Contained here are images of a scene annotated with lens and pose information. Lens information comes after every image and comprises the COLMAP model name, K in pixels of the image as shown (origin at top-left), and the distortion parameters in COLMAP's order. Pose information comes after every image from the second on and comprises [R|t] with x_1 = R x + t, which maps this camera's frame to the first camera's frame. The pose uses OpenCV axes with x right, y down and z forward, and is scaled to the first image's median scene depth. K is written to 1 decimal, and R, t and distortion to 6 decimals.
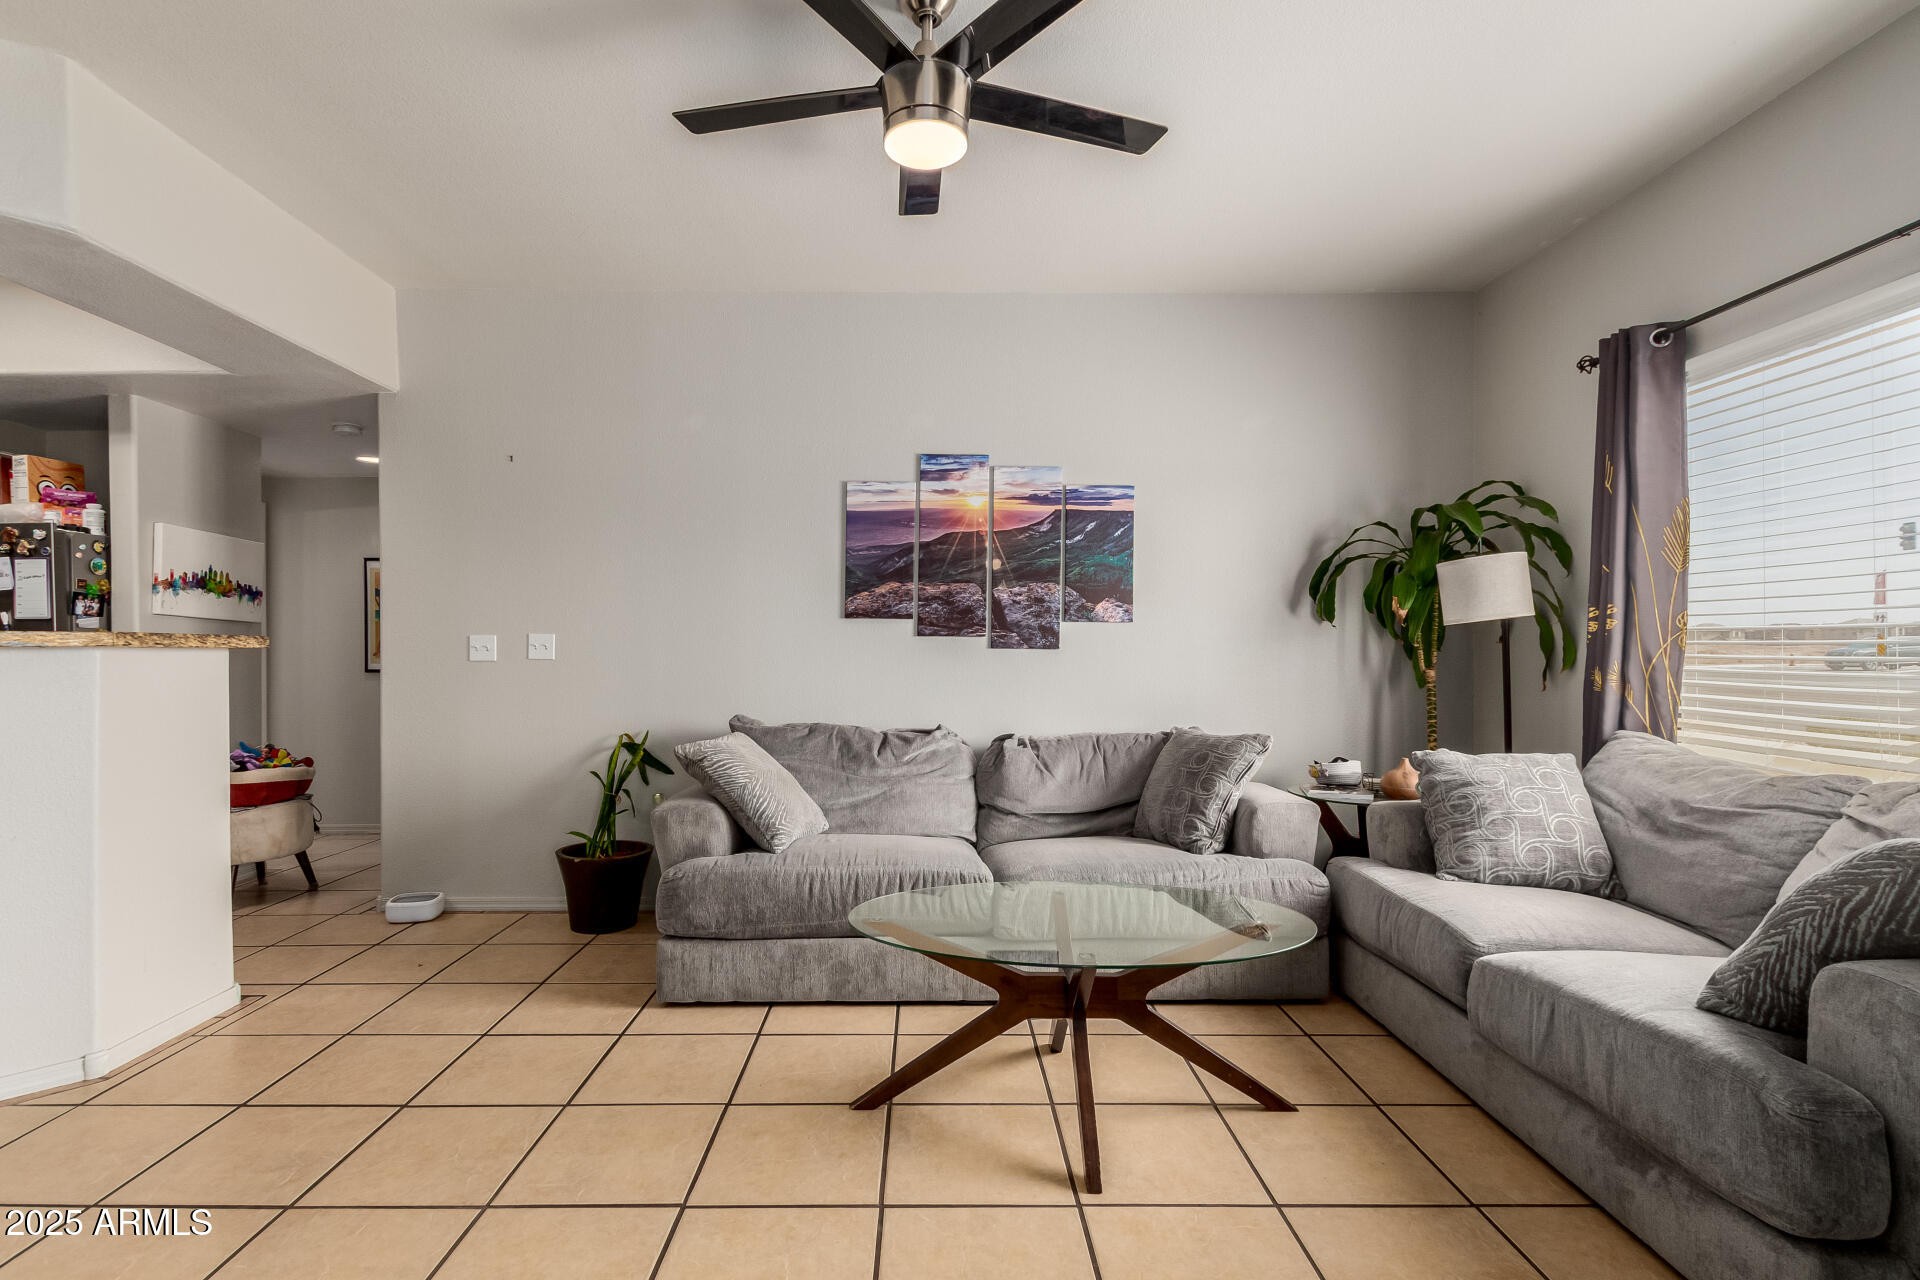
lens RADIAL K [[901.5, 0, 920.3], [0, 901.5, 673.3], [0, 0, 1]] dist [0.000320, 0.000335]
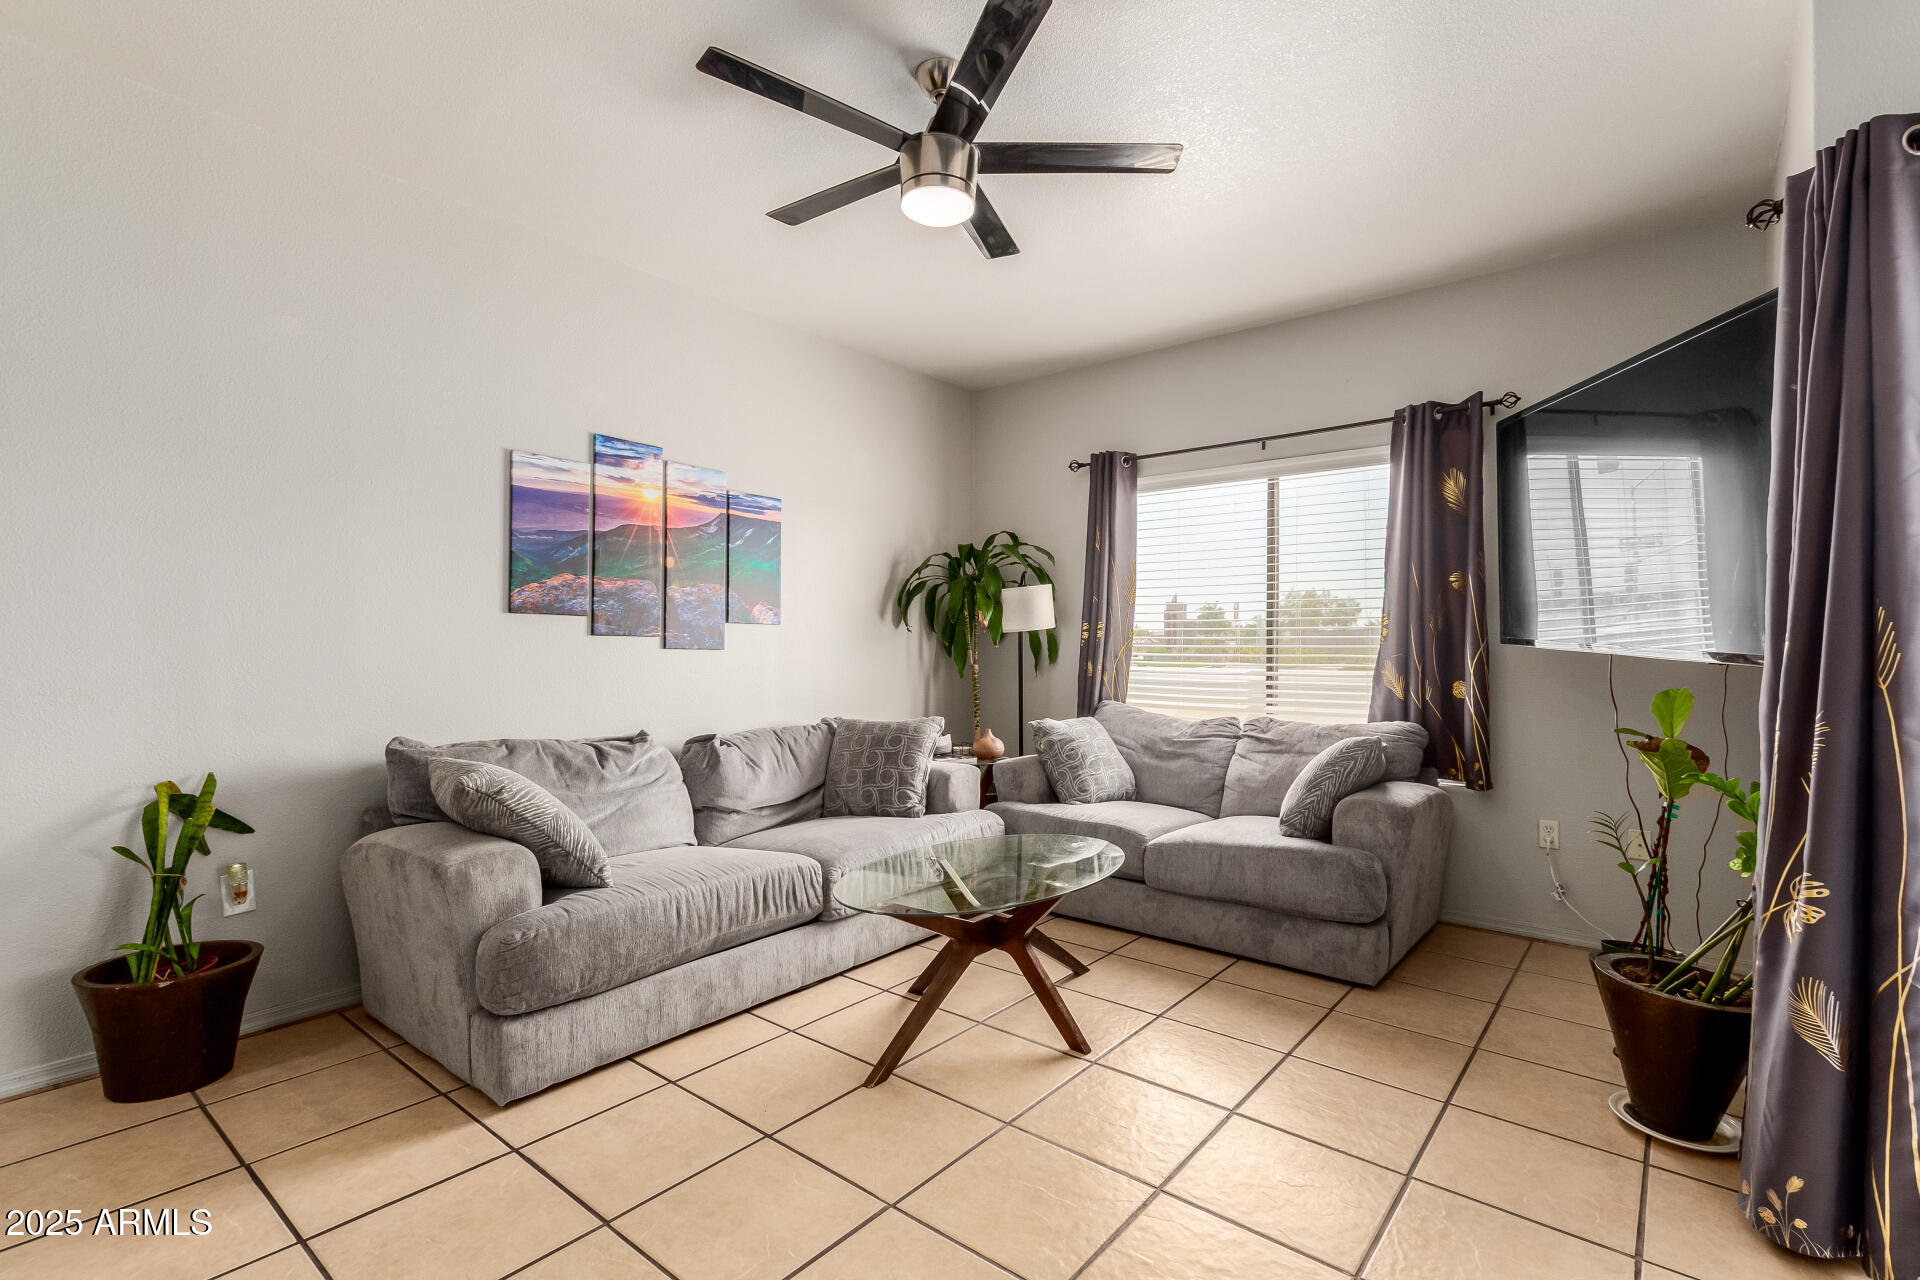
lens RADIAL K [[886.3, 0, 979.5], [0, 886.3, 682.2], [0, 0, 1]] dist [-0.001123, -0.000437]
pose [[0.621926, -0.030587, 0.782478, -0.480269], [0.018489, 0.999532, 0.024376, -0.009260], [-0.782858, -0.000693, 0.622200, 0.152807]]
